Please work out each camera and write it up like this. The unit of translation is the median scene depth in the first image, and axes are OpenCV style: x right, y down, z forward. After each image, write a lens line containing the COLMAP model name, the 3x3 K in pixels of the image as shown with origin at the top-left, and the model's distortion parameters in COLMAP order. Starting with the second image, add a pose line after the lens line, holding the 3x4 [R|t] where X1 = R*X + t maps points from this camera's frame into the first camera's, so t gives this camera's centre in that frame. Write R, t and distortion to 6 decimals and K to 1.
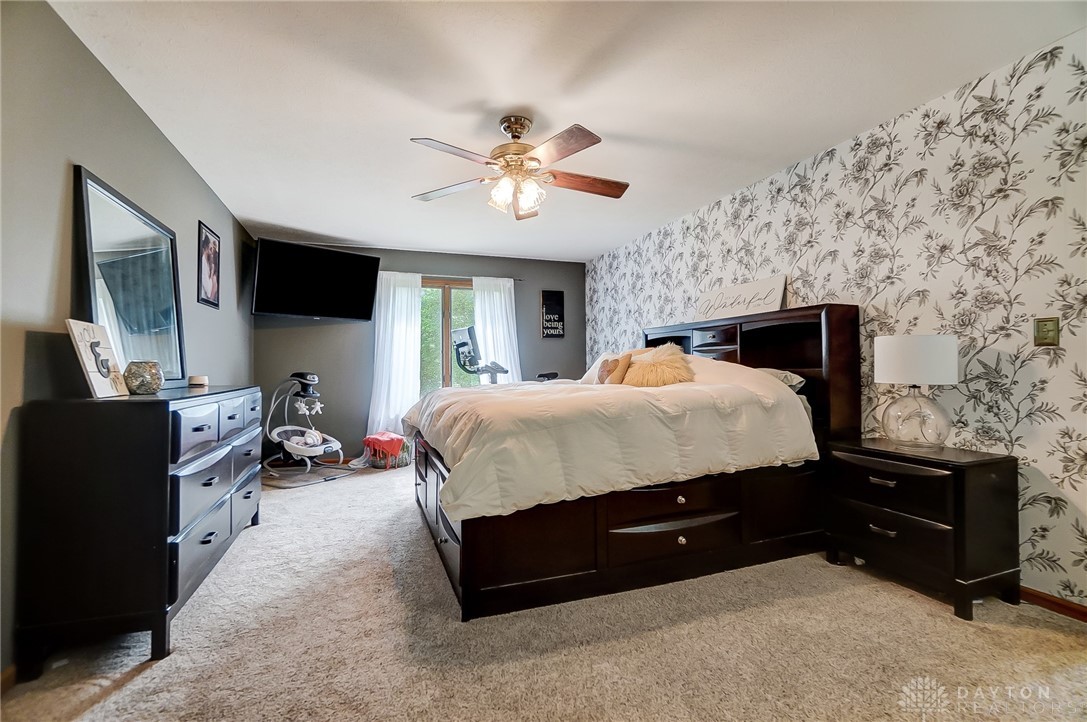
lens RADIAL K [[478.6, 0, 548.1], [0, 478.6, 357.3], [0, 0, 1]] dist [-0.046123, 0.009761]
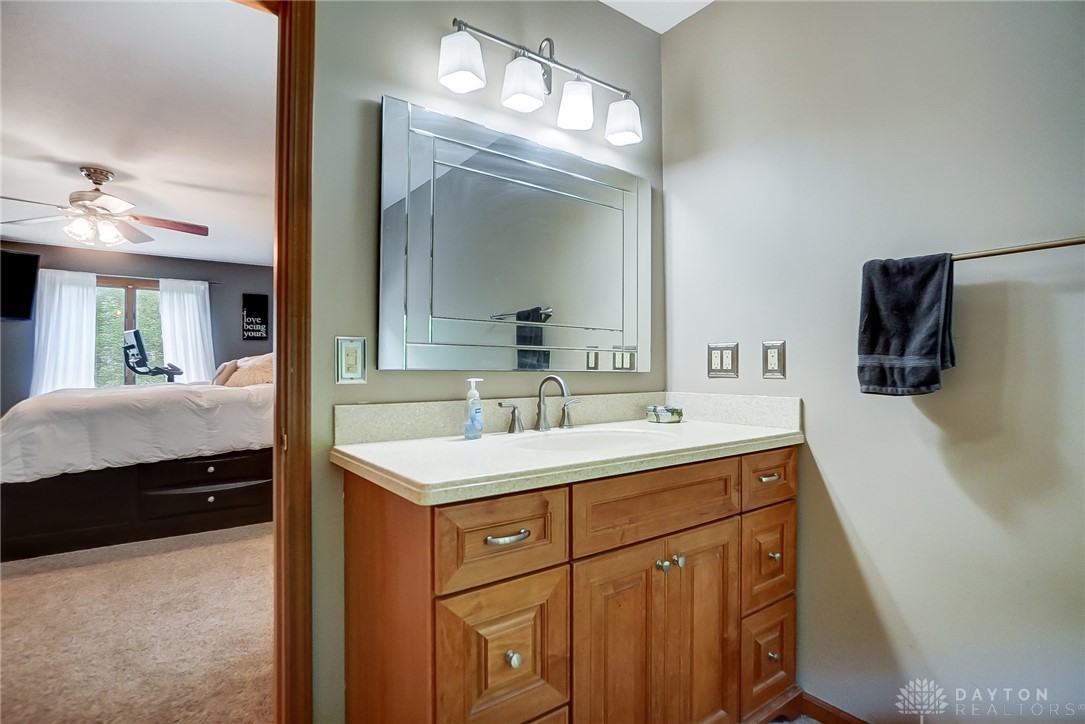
lens RADIAL K [[538.5, 0, 538.8], [0, 538.5, 359.9], [0, 0, 1]] dist [0.000864, 0.001595]
pose [[0.966201, 0.010585, 0.257573, 0.382222], [-0.013533, 0.999862, 0.009676, -0.021649], [-0.257435, -0.012835, 0.966210, -0.360743]]
